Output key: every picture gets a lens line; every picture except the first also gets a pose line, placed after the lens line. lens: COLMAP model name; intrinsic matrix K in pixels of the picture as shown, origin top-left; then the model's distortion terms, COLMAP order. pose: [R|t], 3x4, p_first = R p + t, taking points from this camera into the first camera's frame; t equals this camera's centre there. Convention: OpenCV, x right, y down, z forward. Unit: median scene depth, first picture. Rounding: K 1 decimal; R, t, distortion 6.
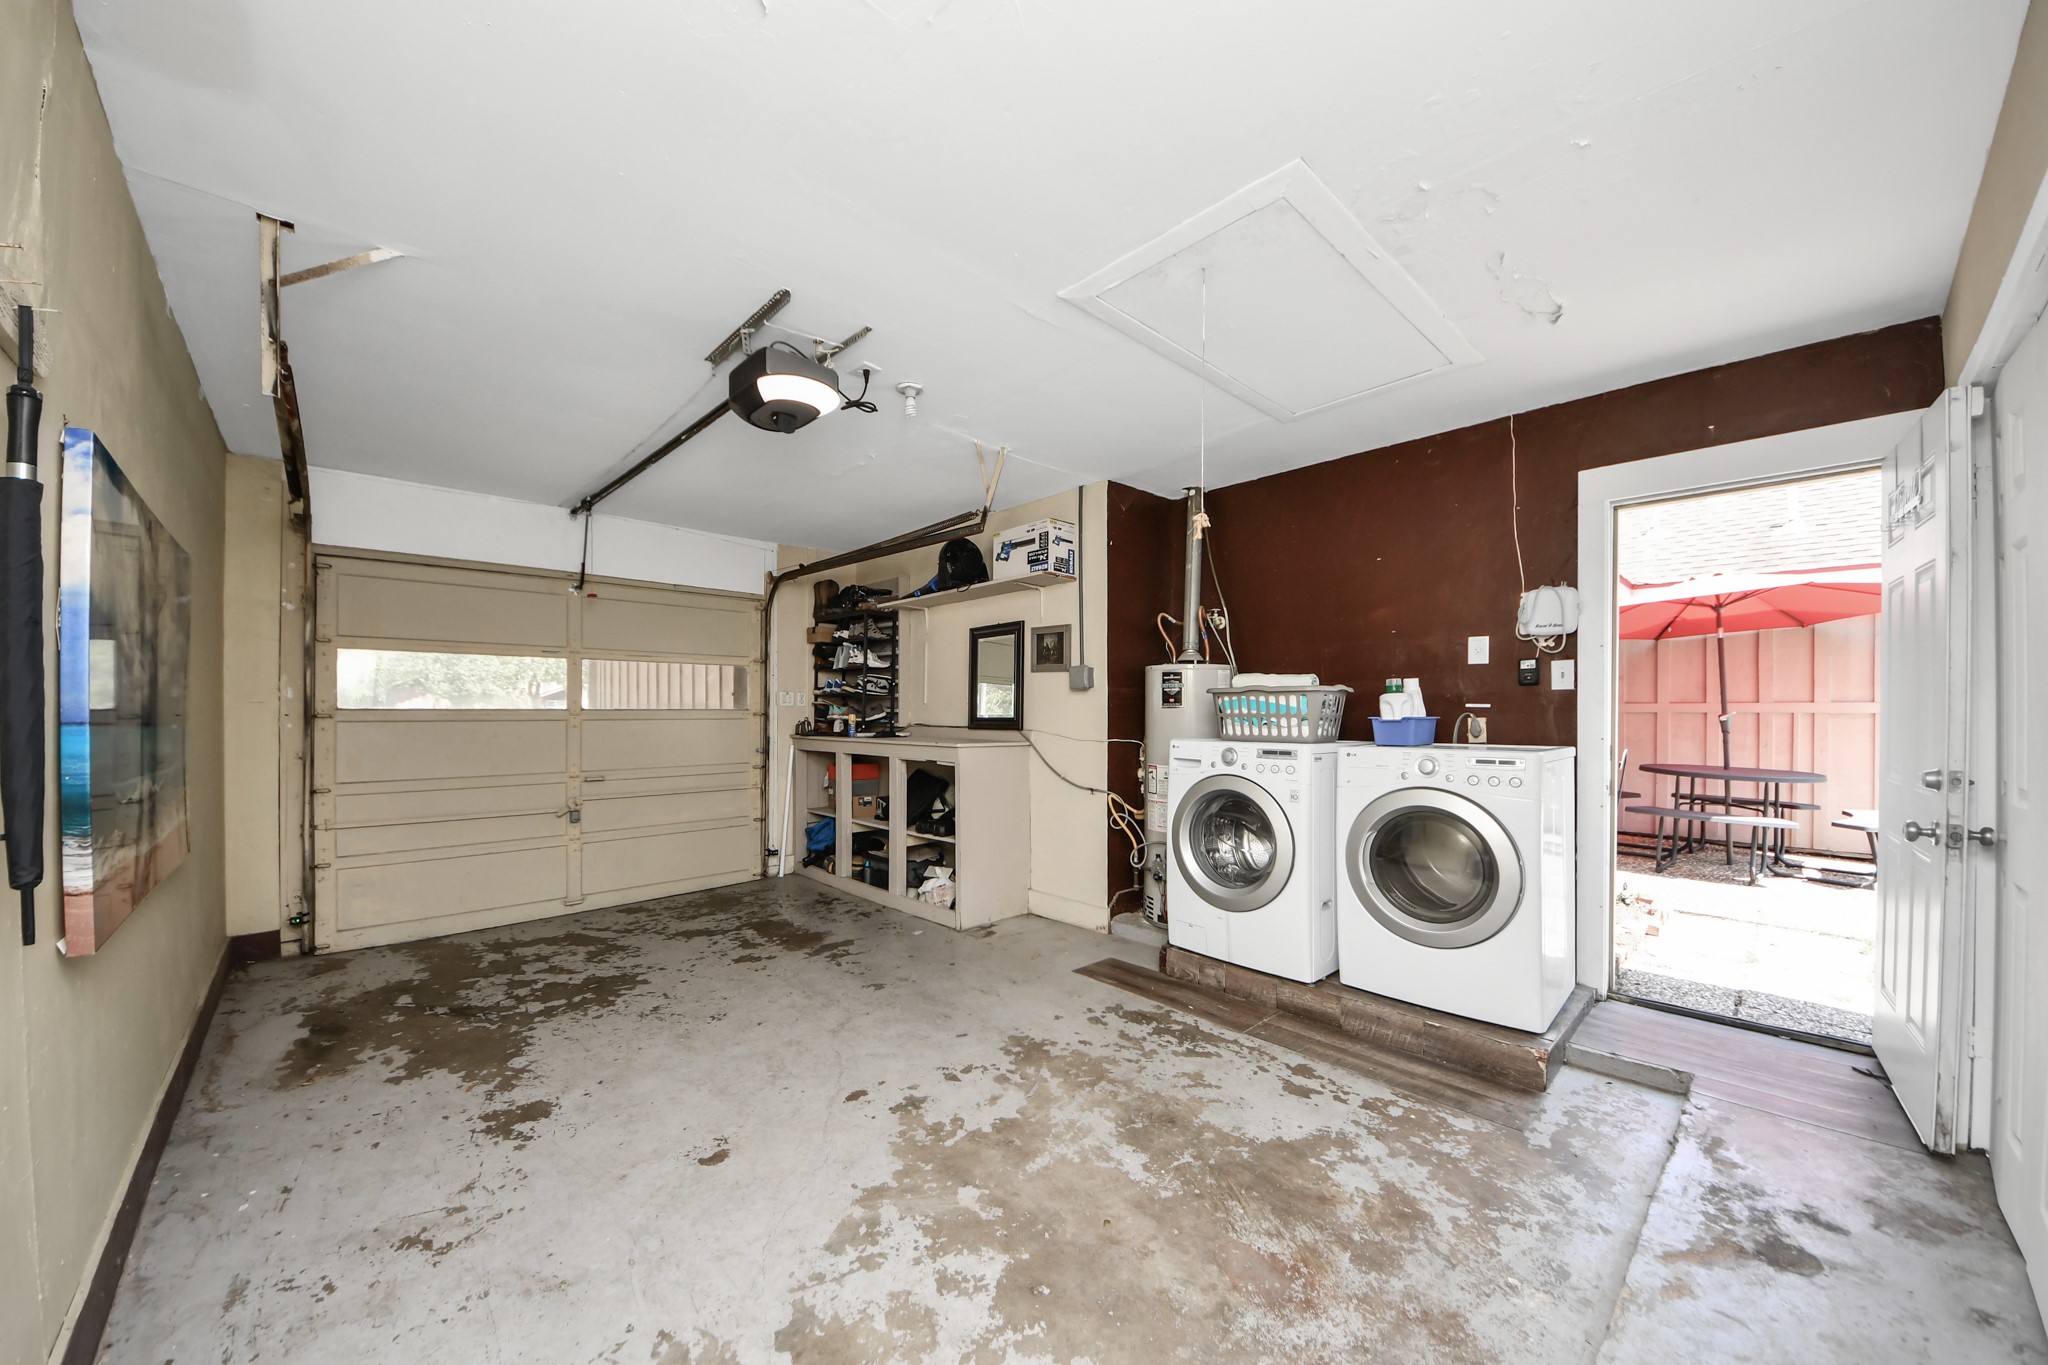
lens RADIAL K [[733.6, 0, 1032.3], [0, 733.6, 700.5], [0, 0, 1]] dist [0.013187, -0.008194]
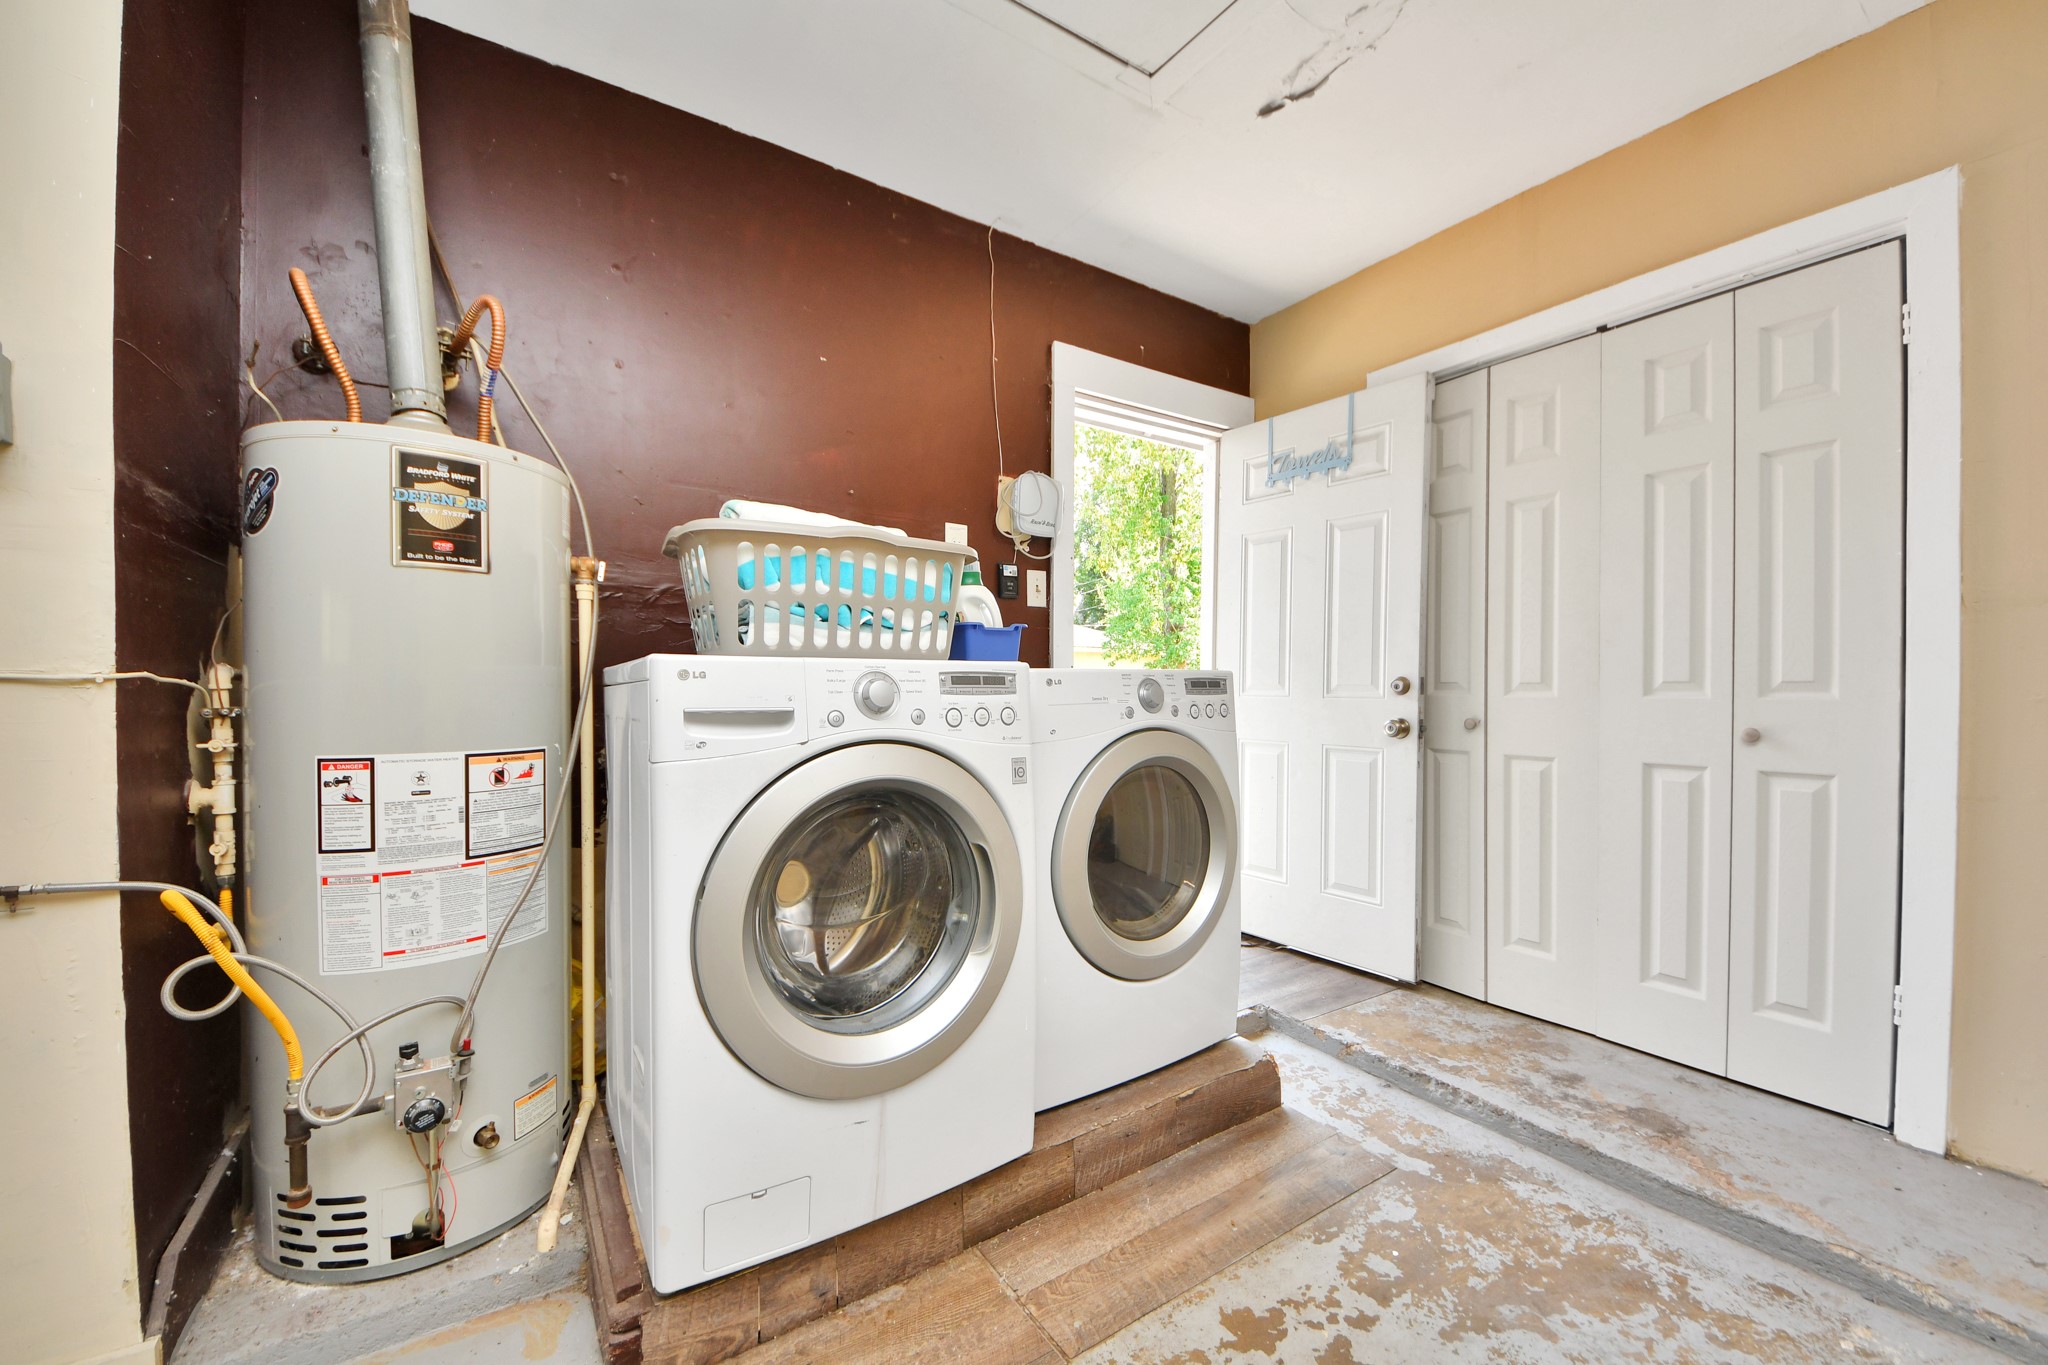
lens RADIAL K [[786.0, 0, 1026.6], [0, 786.0, 690.4], [0, 0, 1]] dist [0.061570, -0.038264]
pose [[0.181678, -0.008032, 0.983325, -0.136377], [-0.014089, 0.999843, 0.010770, 0.068809], [-0.983257, -0.015810, 0.181536, 0.850025]]
